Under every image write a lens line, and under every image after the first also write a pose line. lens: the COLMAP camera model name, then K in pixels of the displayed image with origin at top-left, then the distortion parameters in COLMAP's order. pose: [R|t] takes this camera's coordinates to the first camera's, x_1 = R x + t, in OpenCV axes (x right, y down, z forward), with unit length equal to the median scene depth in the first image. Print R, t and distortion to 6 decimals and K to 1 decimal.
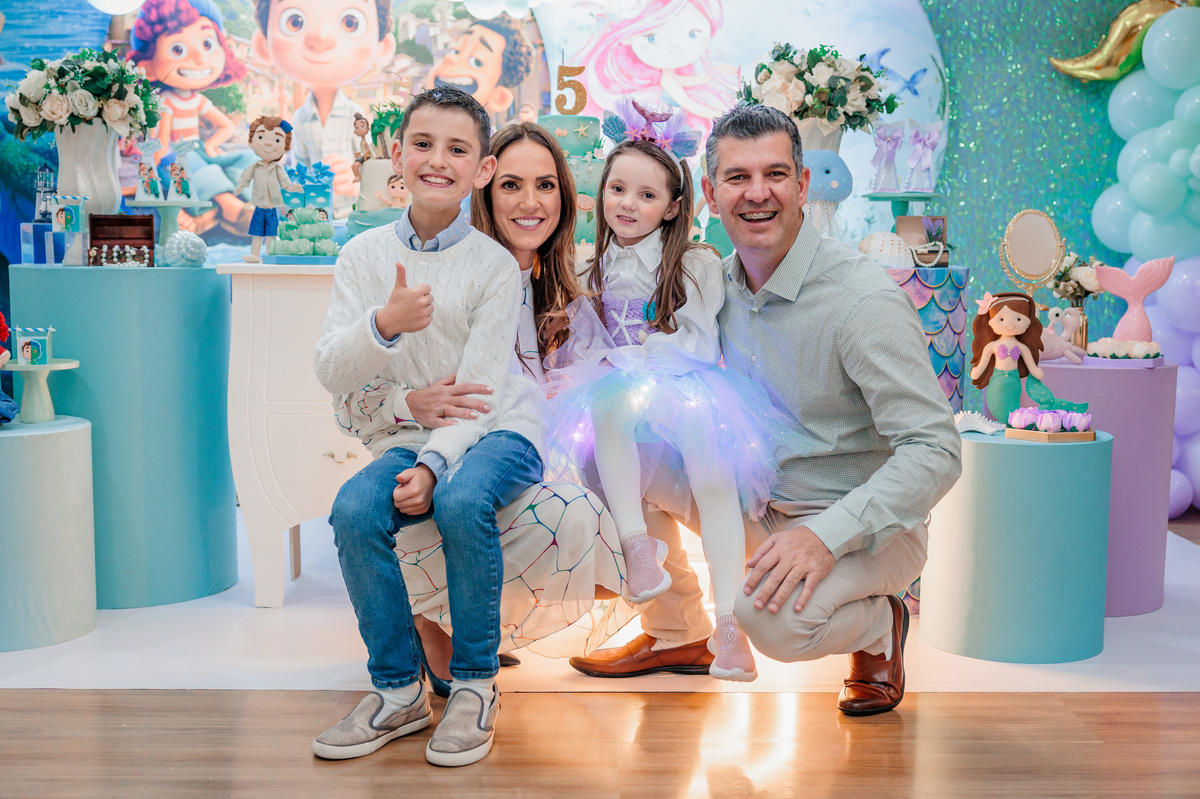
lens RADIAL K [[1343.6, 0, 601.3], [0, 1343.6, 405.5], [0, 0, 1]] dist [-0.003631, -0.005637]
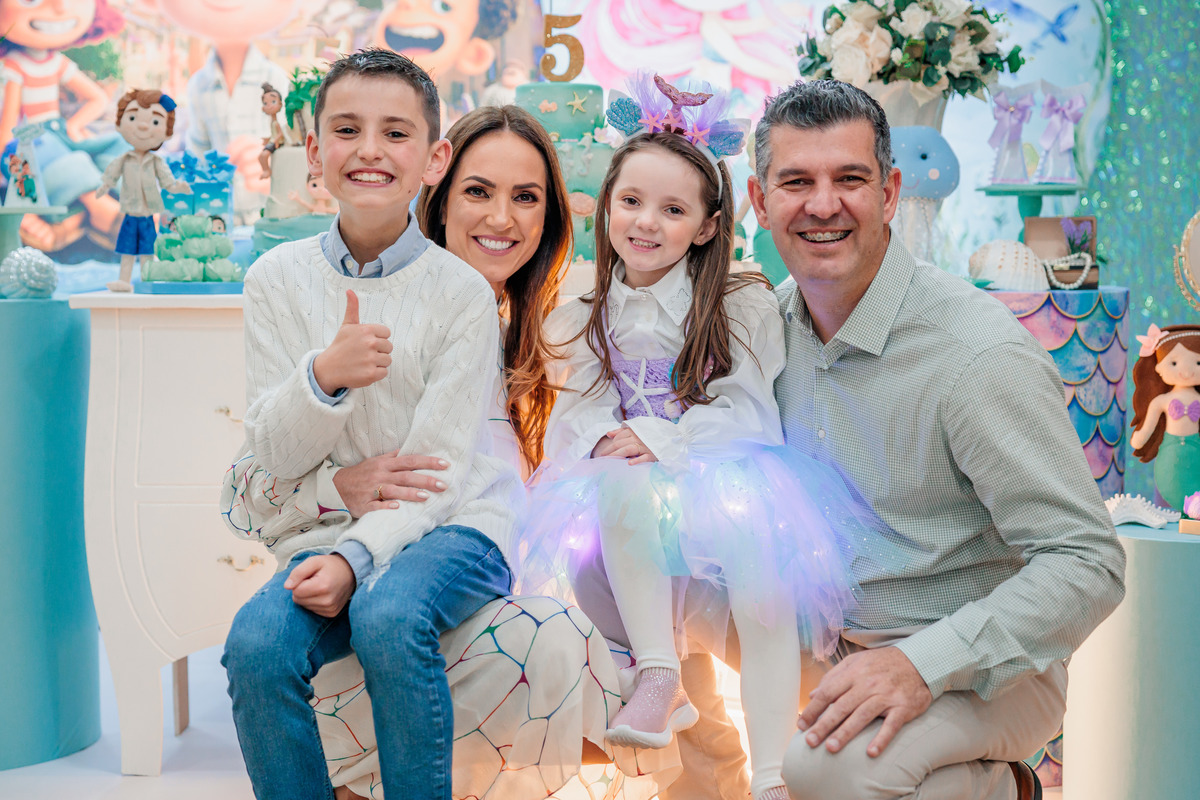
lens RADIAL K [[1911.9, 0, 573.3], [0, 1911.9, 396.9], [0, 0, 1]] dist [0.019672, -0.021138]
pose [[0.999209, -0.007036, -0.039128, 0.015133], [0.005396, 0.999109, -0.041865, -0.004135], [0.039387, 0.041621, 0.998357, -0.007072]]
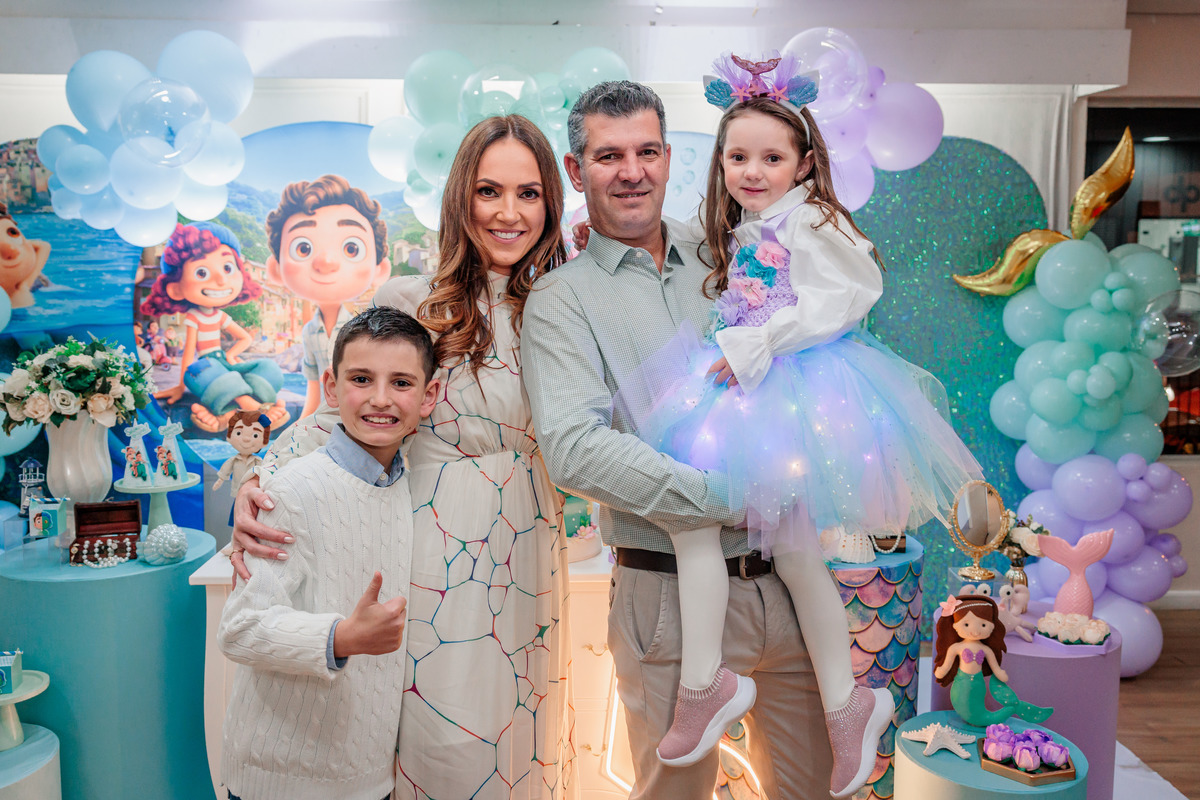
lens RADIAL K [[948.3, 0, 595.6], [0, 948.3, 377.0], [0, 0, 1]] dist [-0.023856, 0.011378]
pose [[0.999636, -0.010961, 0.024672, 0.001241], [0.011579, 0.999619, -0.025045, -0.152728], [-0.024388, 0.025321, 0.999382, 0.185701]]
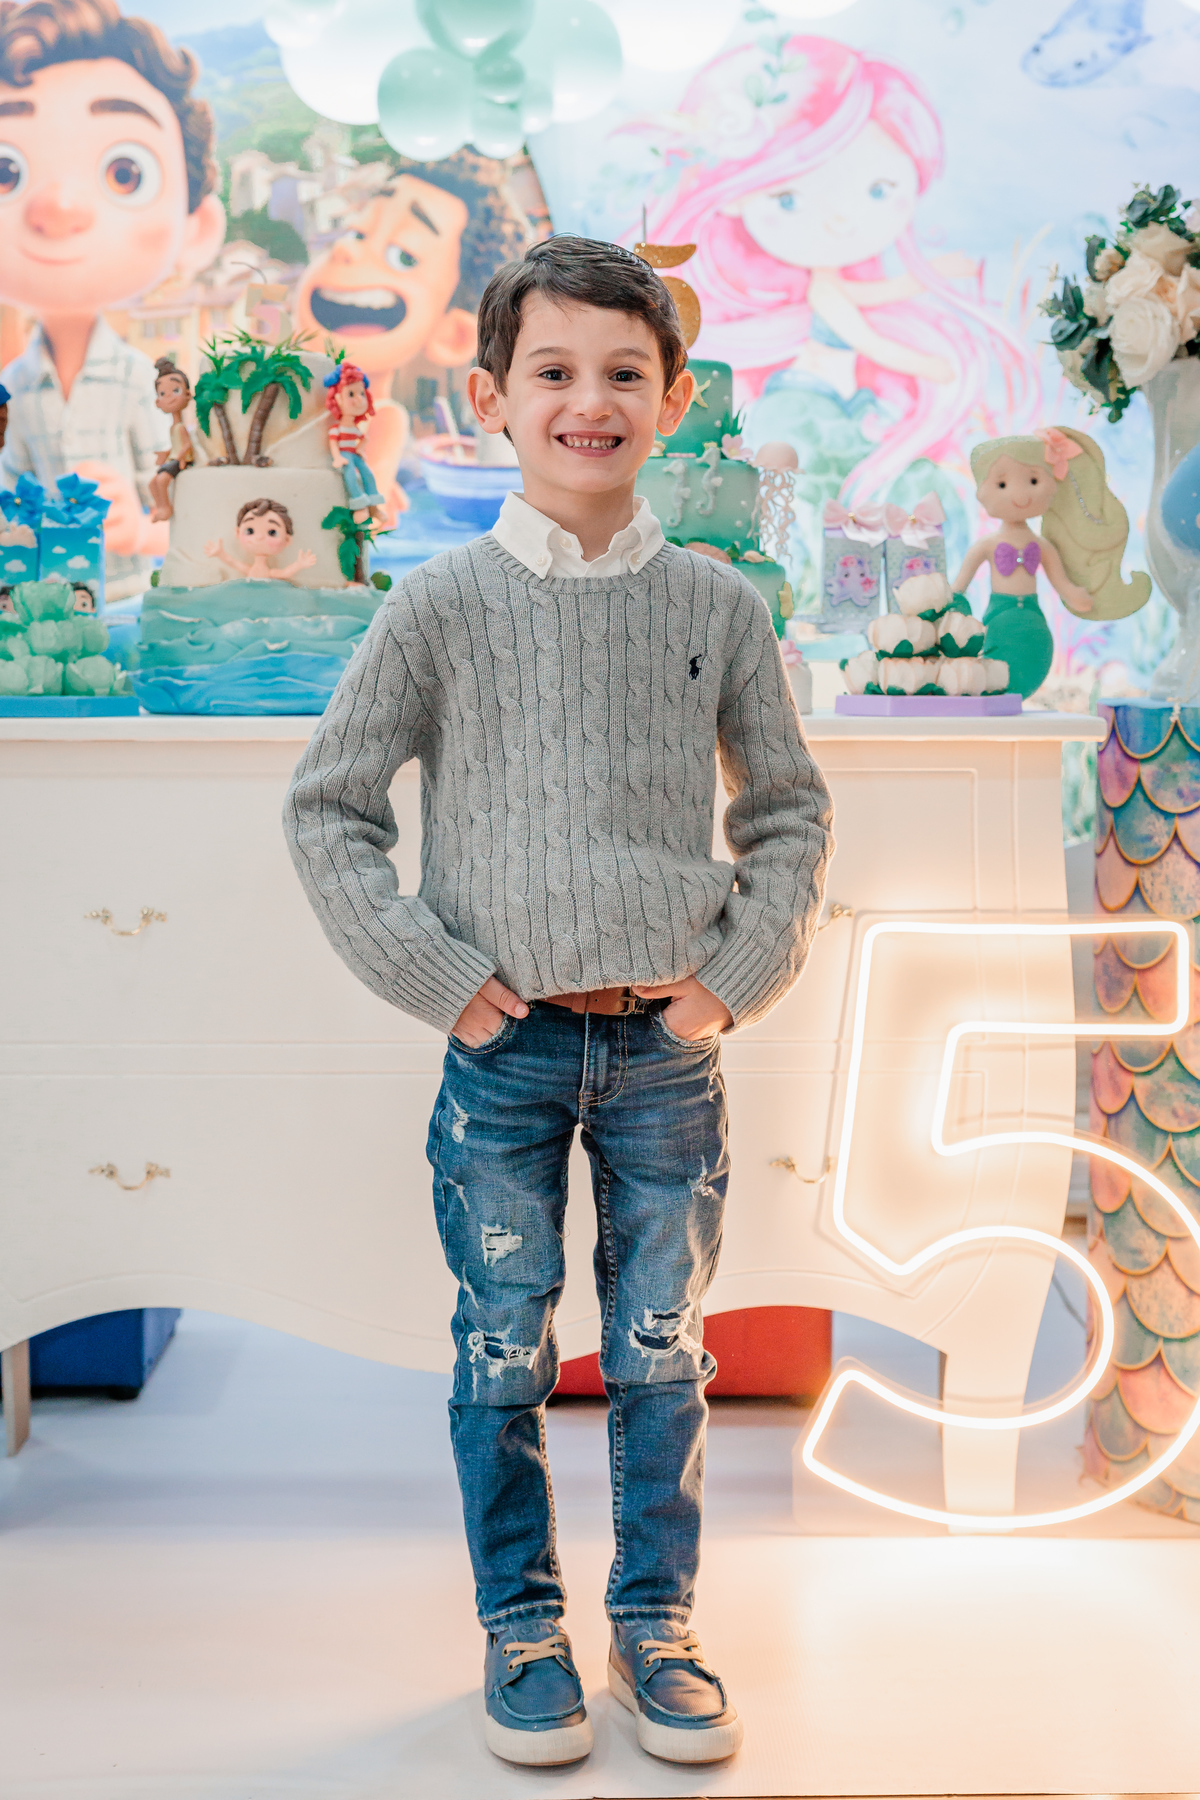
lens RADIAL K [[2620.3, 0, 582.5], [0, 2620.3, 846.8], [0, 0, 1]] dist [0.017381, 0.007179]
pose [[0.999928, -0.011939, 0.000881, -0.035538], [0.011965, 0.999064, -0.041564, -0.018957], [-0.000384, 0.041571, 0.999135, 0.122465]]
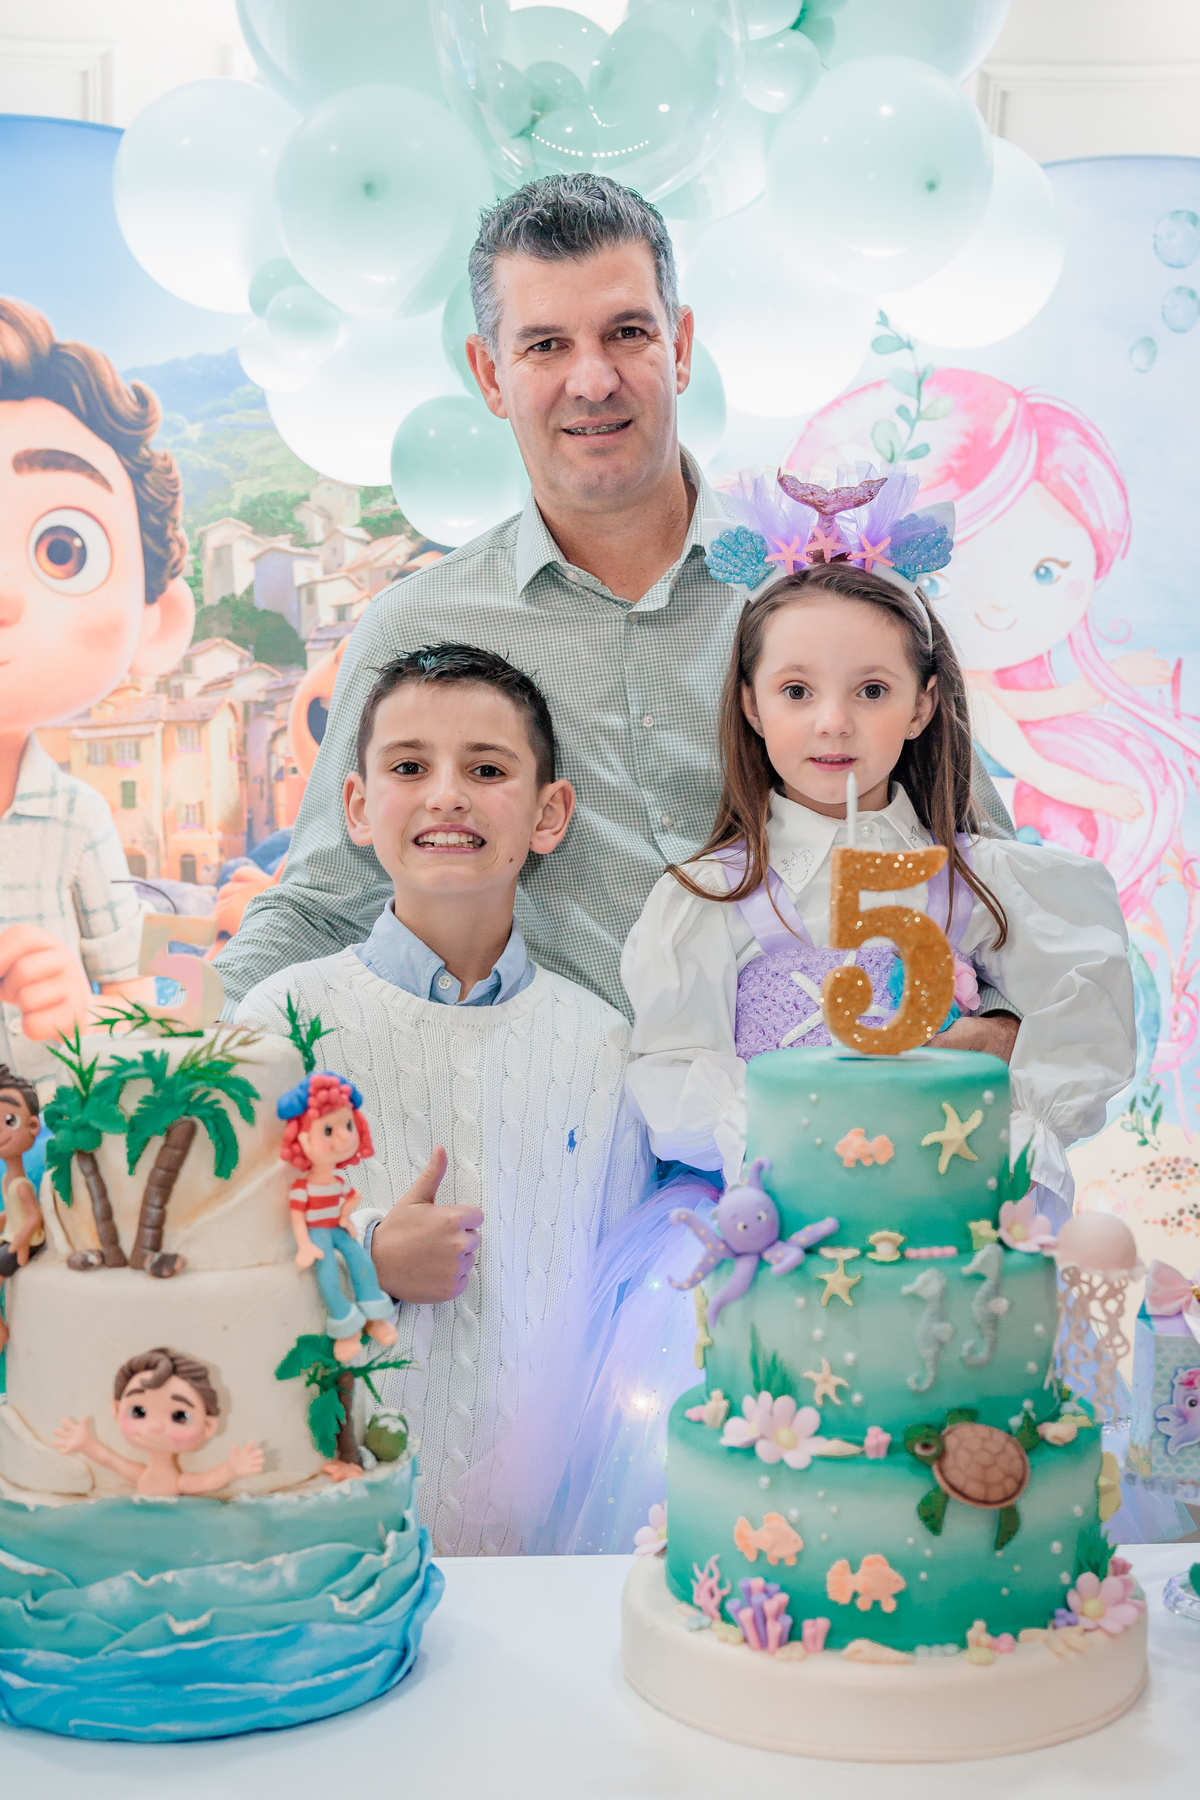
lens RADIAL K [[2259.9, 0, 678.5], [0, 2259.9, 1041.7], [0, 0, 1]] dist [-0.007593, 0.022484]
pose [[0.999196, -0.017207, 0.036211, -0.051809], [0.017711, 0.999750, -0.013660, -0.148010], [-0.035967, 0.014291, 0.999251, 0.416081]]
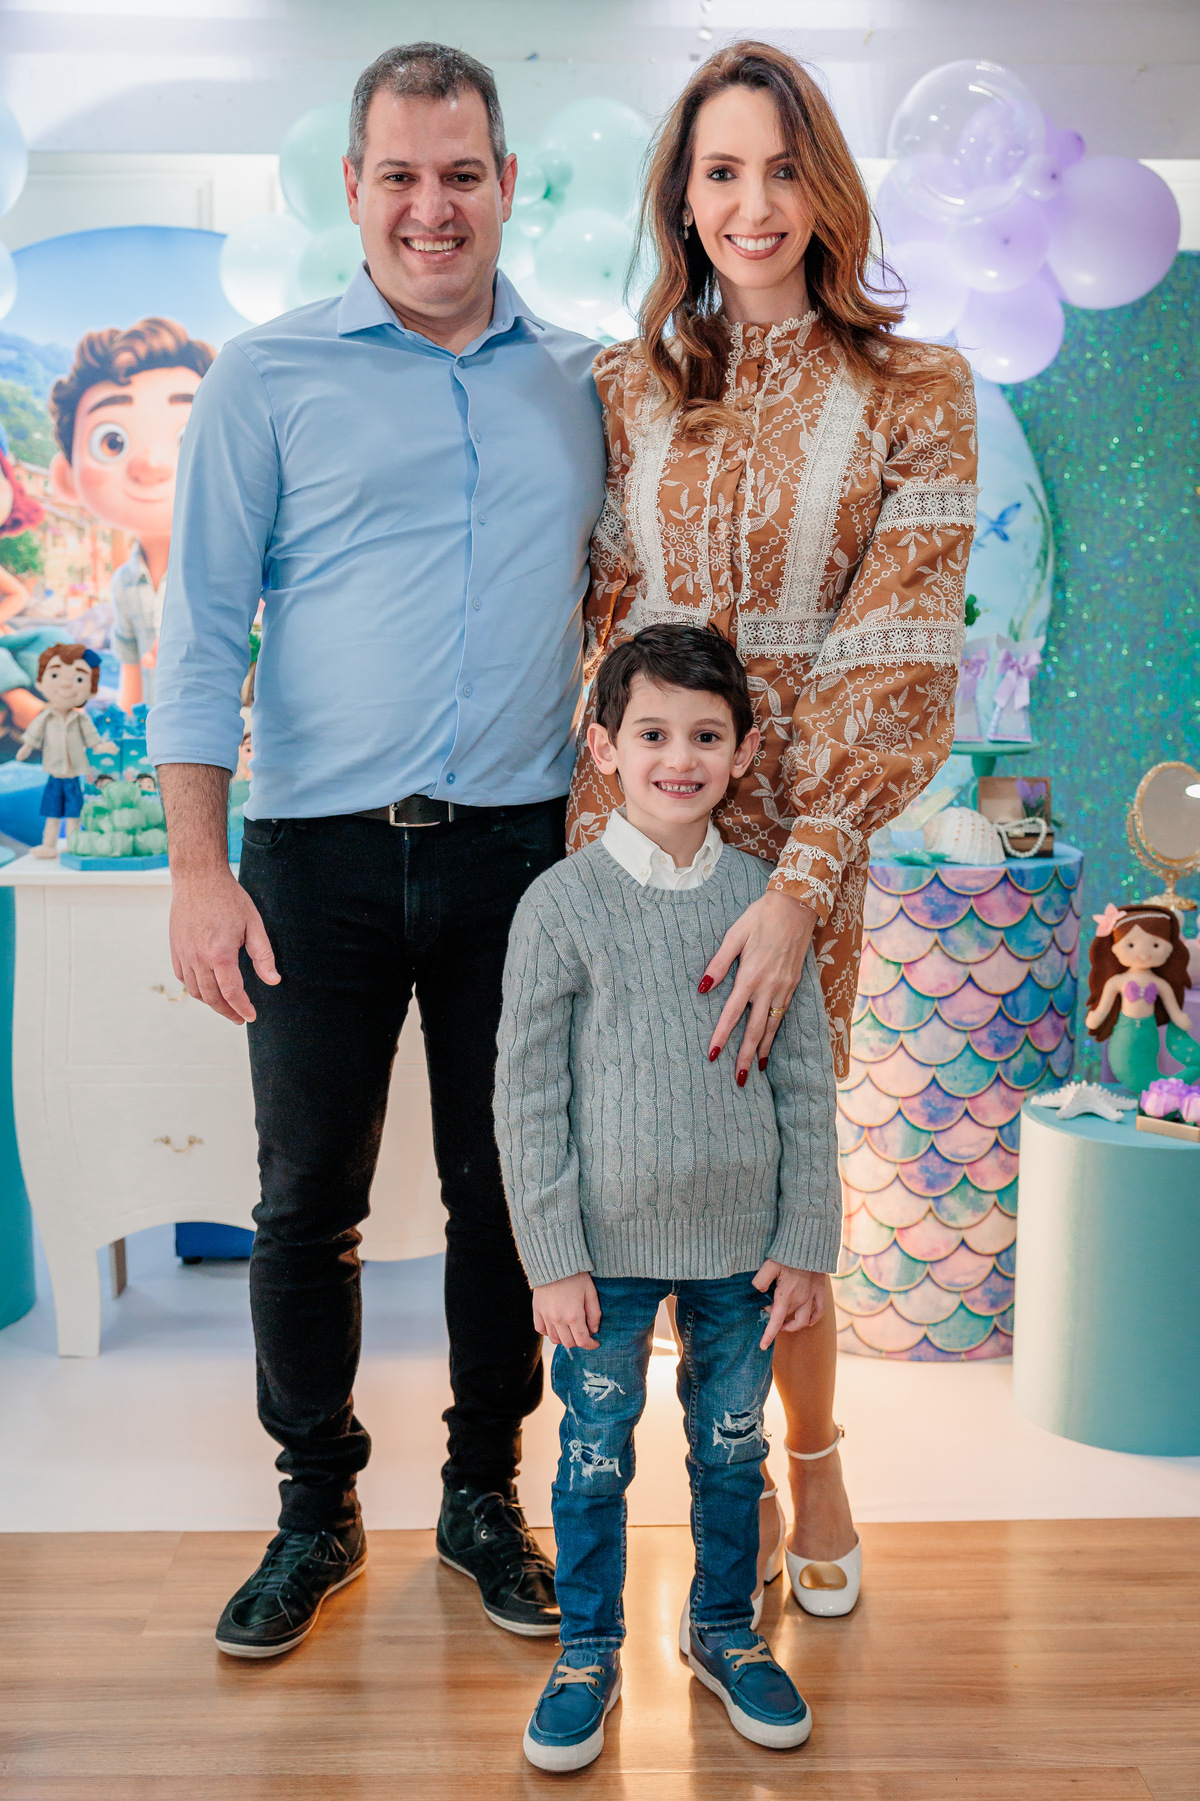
lens RADIAL K [[1862.9, 0, 593.7], [0, 1862.9, 901.9], [0, 0, 1]] dist [-0.002568, -0.014342]
pose [[0.999875, -0.009676, 0.012540, 0.006063], [0.009273, 0.999451, 0.031823, -0.077089], [-0.012841, -0.031702, 0.999415, 0.028774]]
